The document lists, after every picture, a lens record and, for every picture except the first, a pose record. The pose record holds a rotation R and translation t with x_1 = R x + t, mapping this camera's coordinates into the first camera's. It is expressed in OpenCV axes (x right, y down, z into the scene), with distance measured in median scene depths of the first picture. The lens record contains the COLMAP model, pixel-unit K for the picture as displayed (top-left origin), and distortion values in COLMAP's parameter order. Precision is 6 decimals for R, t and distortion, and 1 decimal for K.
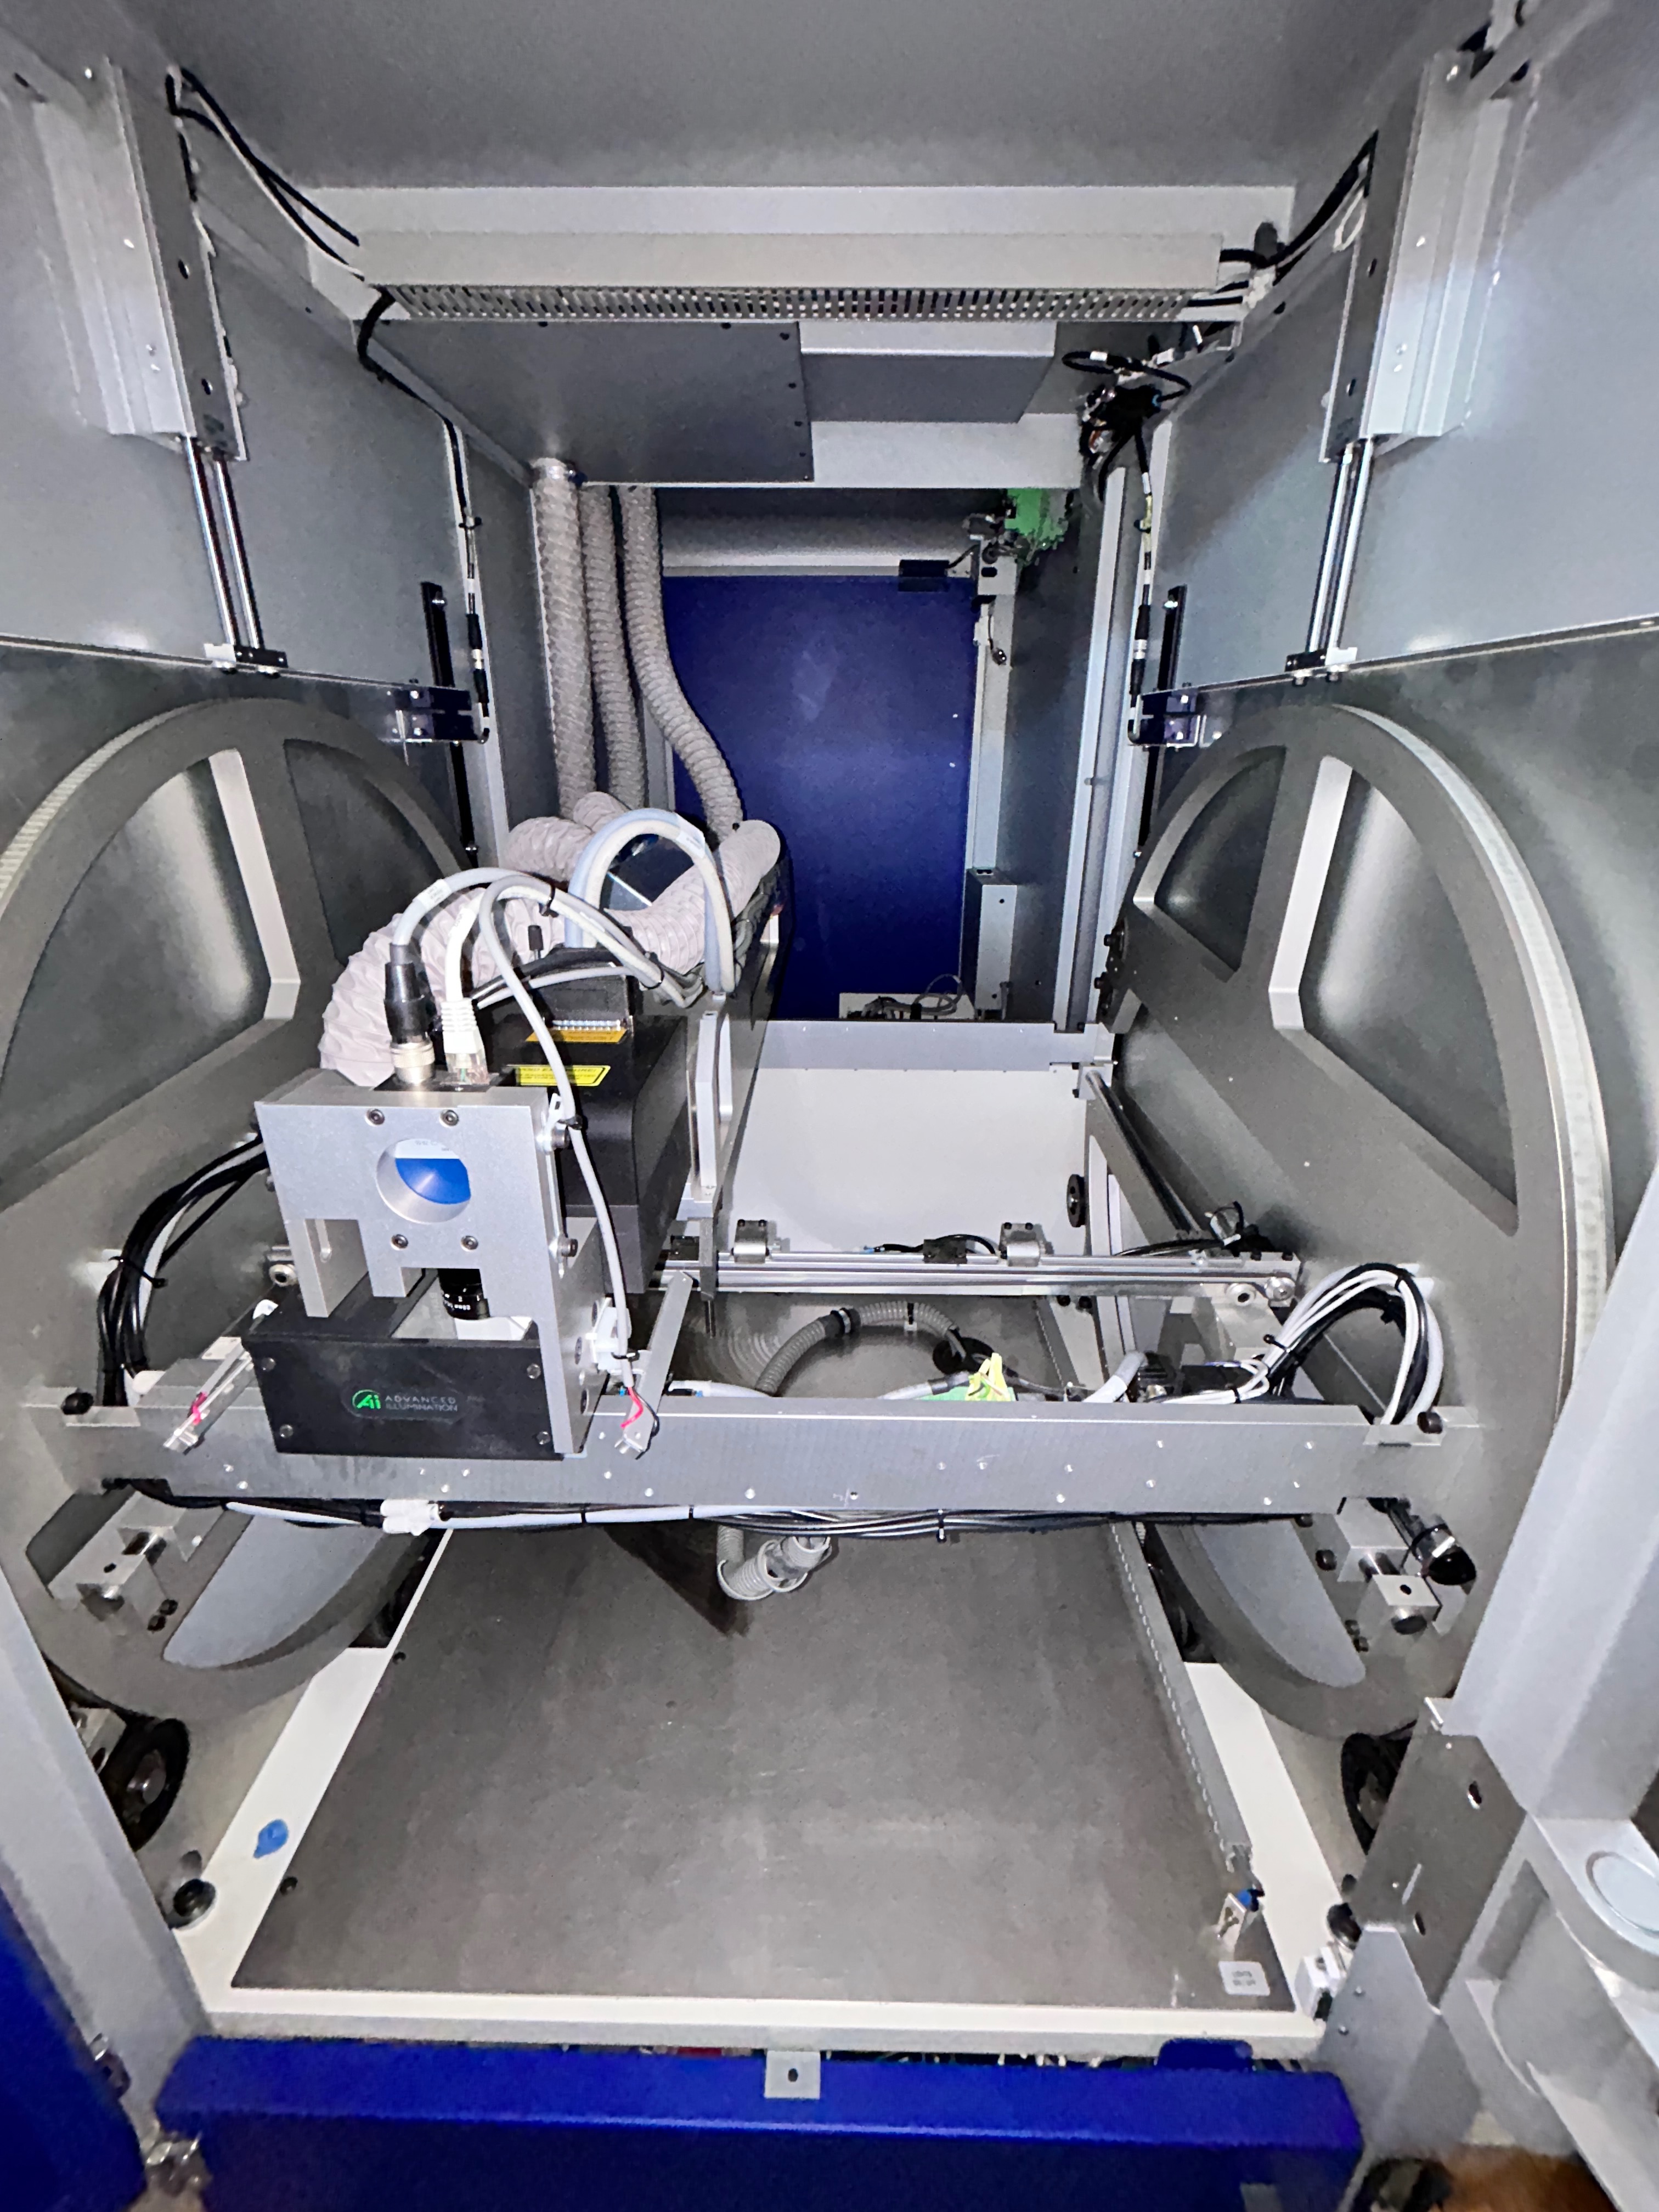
lens RADIAL K [[918.8, 0, 829.5], [0, 918.8, 1106.0], [0, 0, 1]] dist [-0.002629, -0.000198]
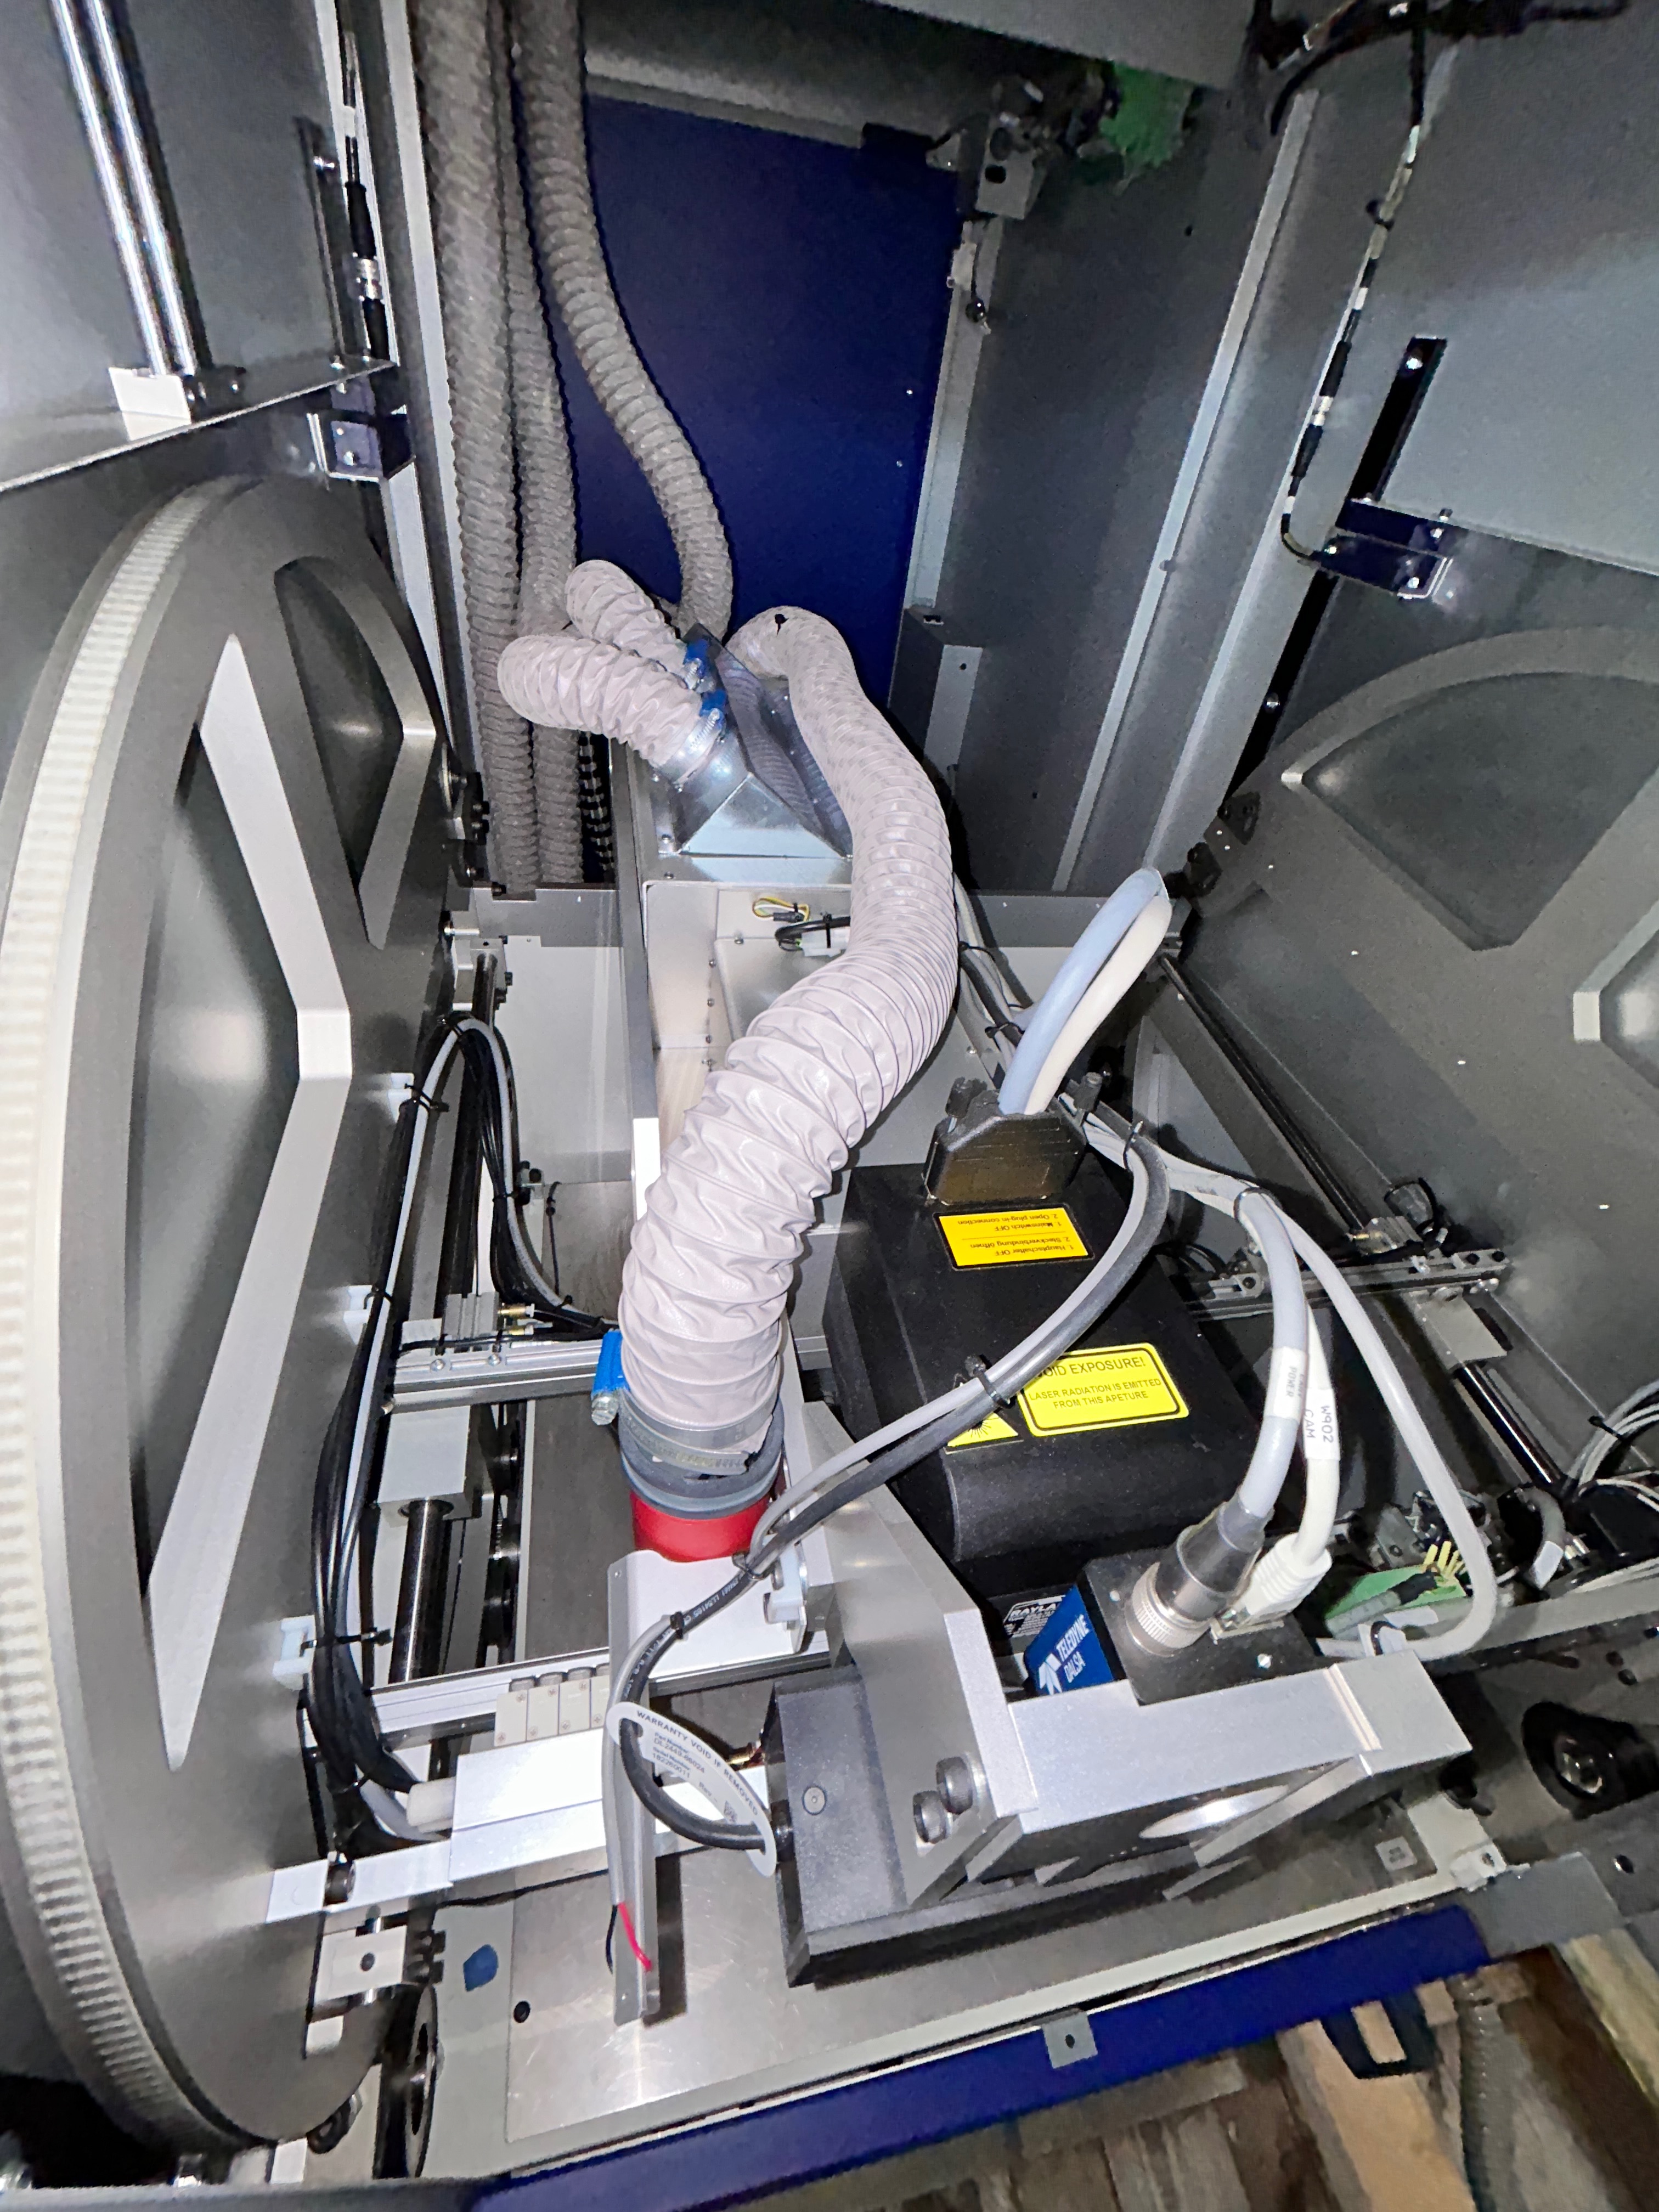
lens RADIAL K [[909.4, 0, 829.5], [0, 909.4, 1106.0], [0, 0, 1]] dist [0.000934, 0.000515]
pose [[0.968060, -0.055661, 0.244463, -0.269436], [-0.027325, 0.945814, 0.323556, -0.181061], [-0.249226, -0.319902, 0.914084, 0.220433]]
